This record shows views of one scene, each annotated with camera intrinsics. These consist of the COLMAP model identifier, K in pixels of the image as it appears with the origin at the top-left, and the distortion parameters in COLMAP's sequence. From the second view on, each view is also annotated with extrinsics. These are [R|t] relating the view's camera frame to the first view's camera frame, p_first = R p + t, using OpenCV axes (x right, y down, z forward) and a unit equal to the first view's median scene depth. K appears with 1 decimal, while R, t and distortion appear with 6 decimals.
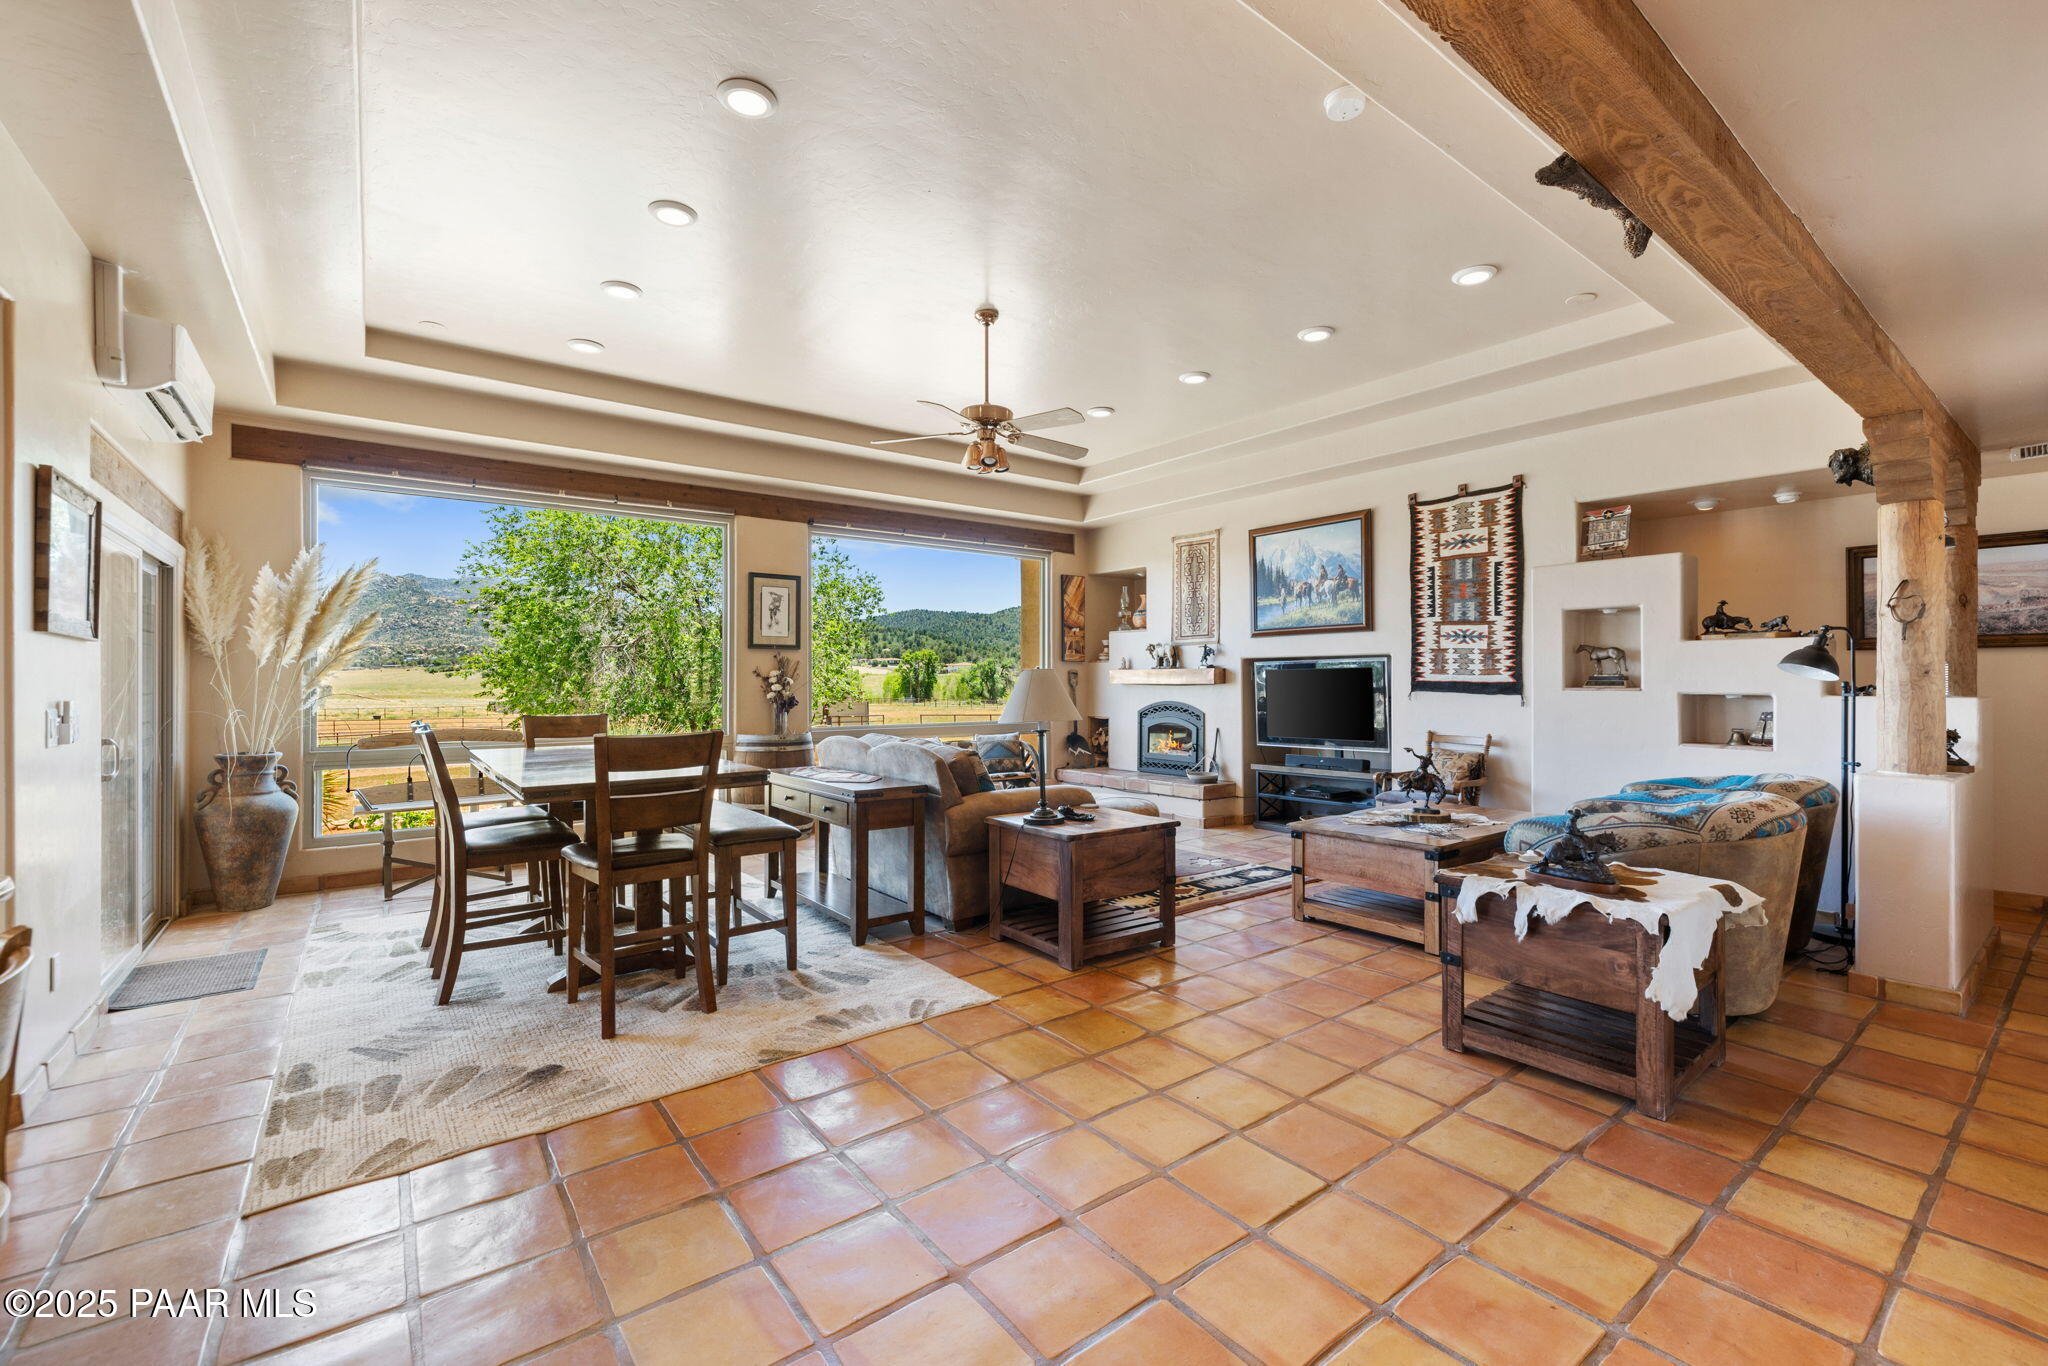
lens RADIAL K [[859.5, 0, 1031.0], [0, 859.5, 678.5], [0, 0, 1]] dist [0.000498, 0.000325]
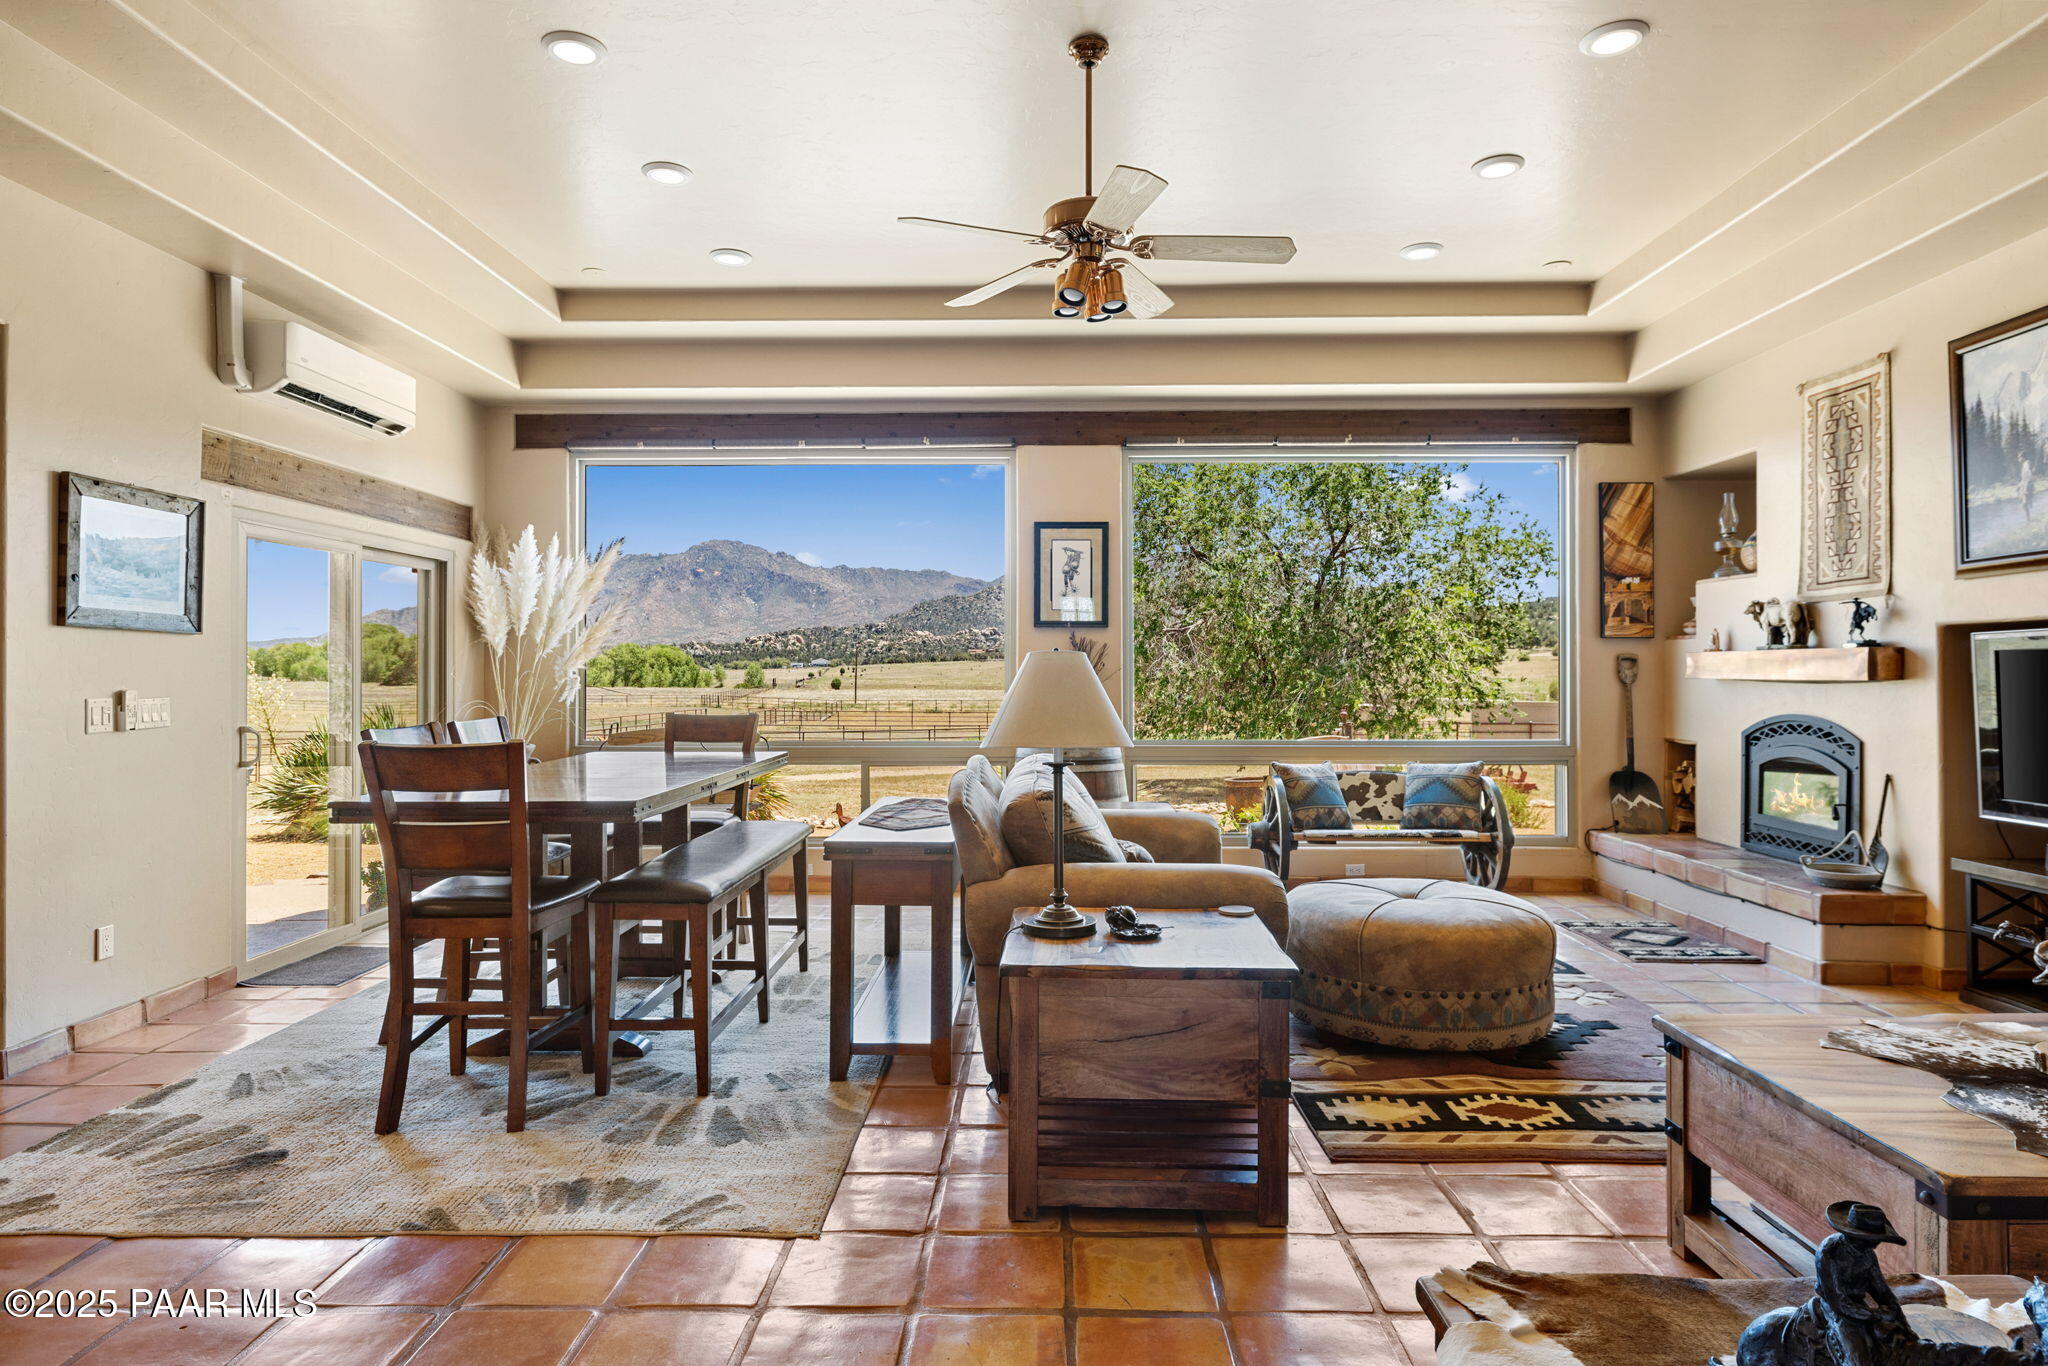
lens RADIAL K [[1143.9, 0, 1028.5], [0, 1143.9, 663.9], [0, 0, 1]] dist [-0.000542, 0.000819]
pose [[0.782957, -0.003222, -0.622068, 0.241210], [0.000609, 0.999990, -0.004413, -0.000085], [0.622076, 0.003076, 0.782951, 0.219195]]
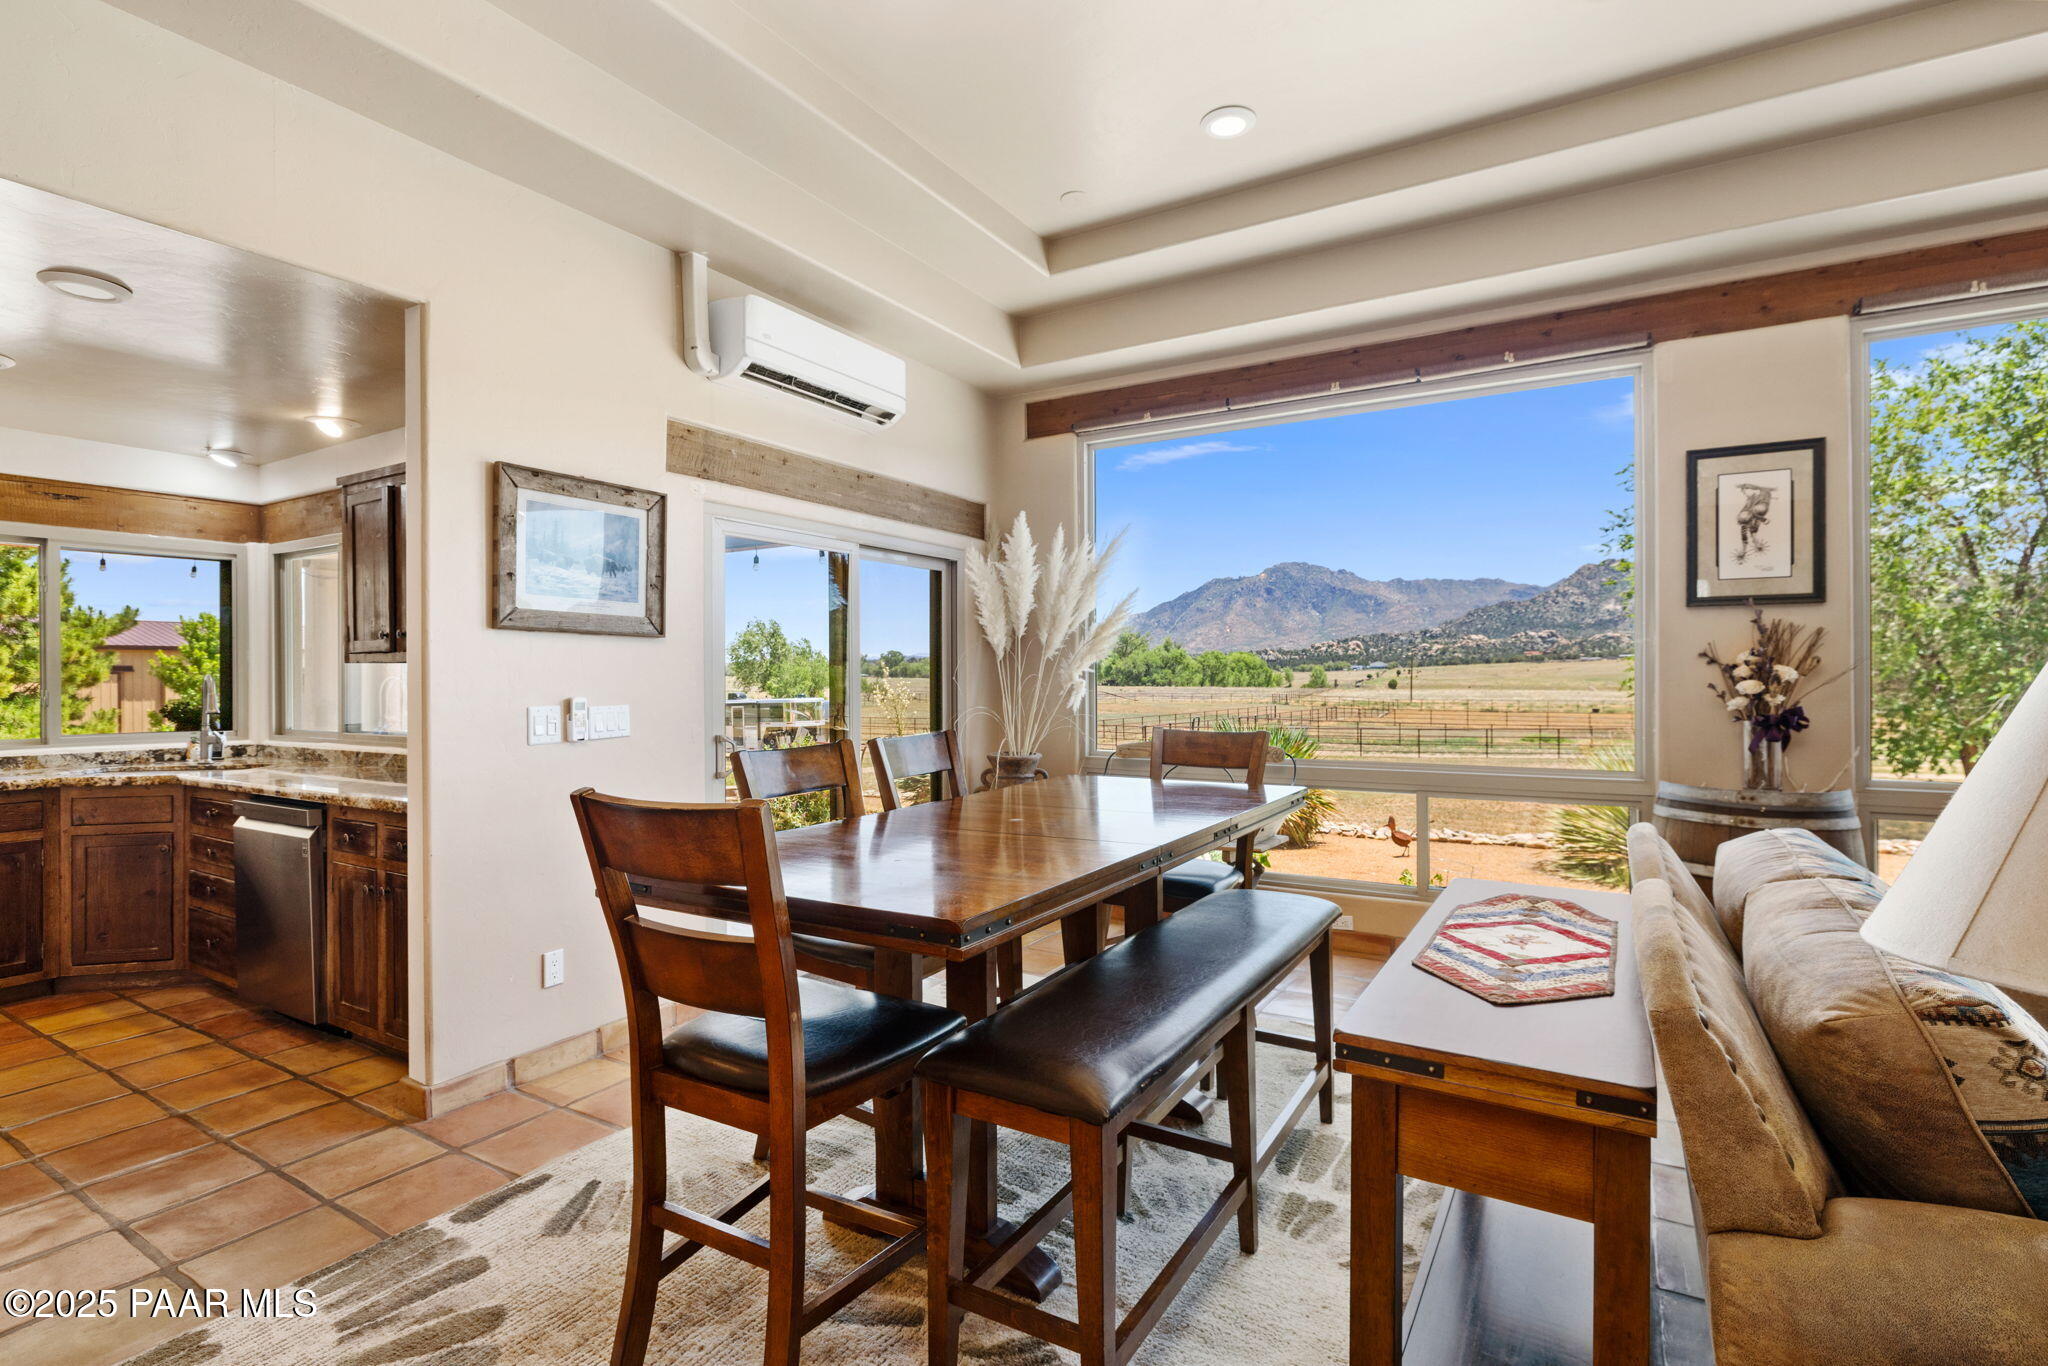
lens RADIAL K [[968.8, 0, 1031.5], [0, 968.8, 678.1], [0, 0, 1]] dist [-0.009653, 0.000451]
pose [[0.366602, 0.002350, -0.930375, 0.042119], [0.006380, 0.999967, 0.005040, 0.000276], [0.930356, -0.007783, 0.366575, 0.406215]]
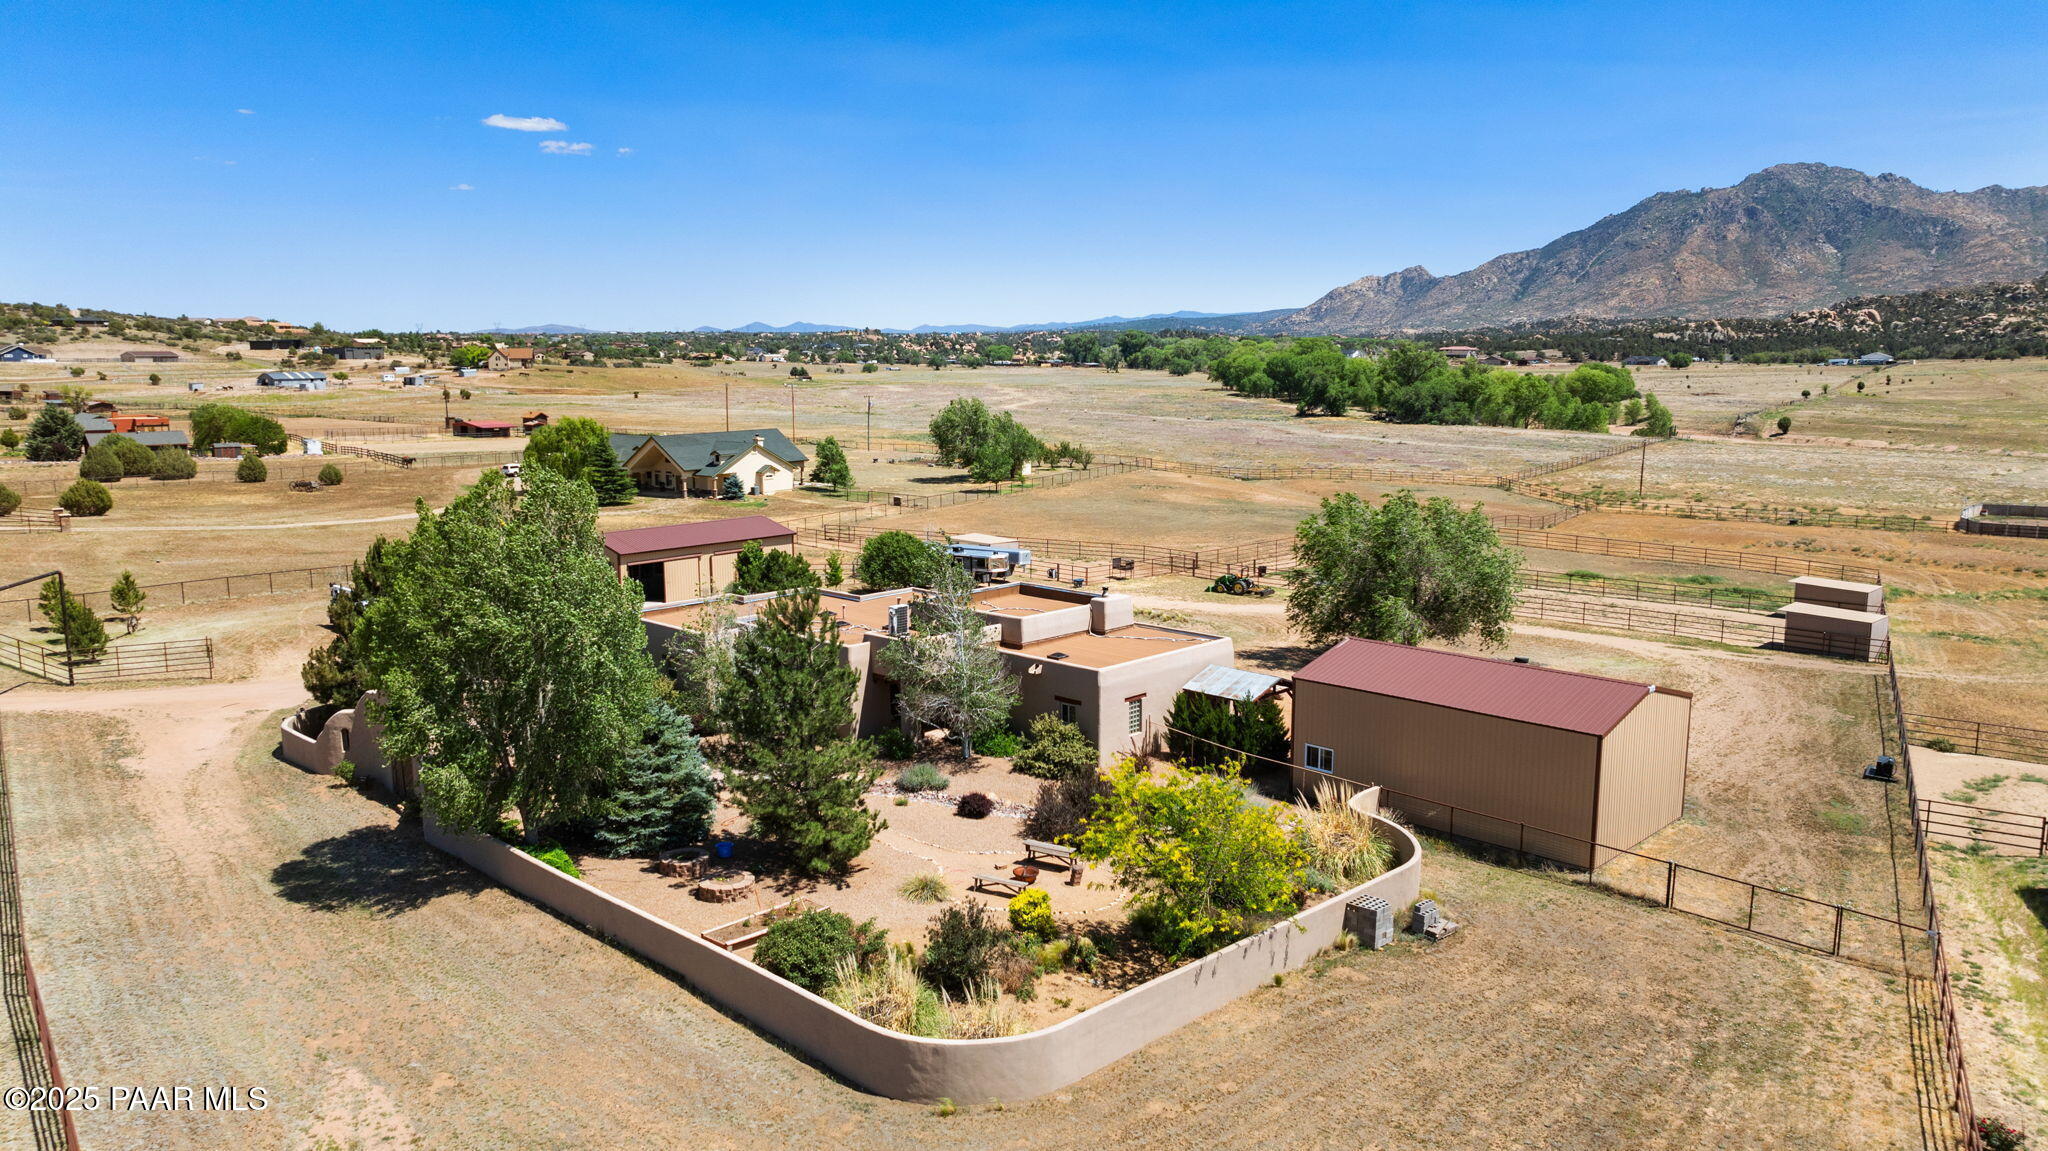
lens RADIAL K [[1456.8, 0, 1024.0], [0, 1456.8, 575.5], [0, 0, 1]] dist [-0.066780, 0.078855]
pose [[0.153146, 0.156261, -0.975771, 8.240188], [0.002751, 0.987348, 0.158546, -1.889968], [0.988200, -0.026965, 0.150779, -0.635373]]
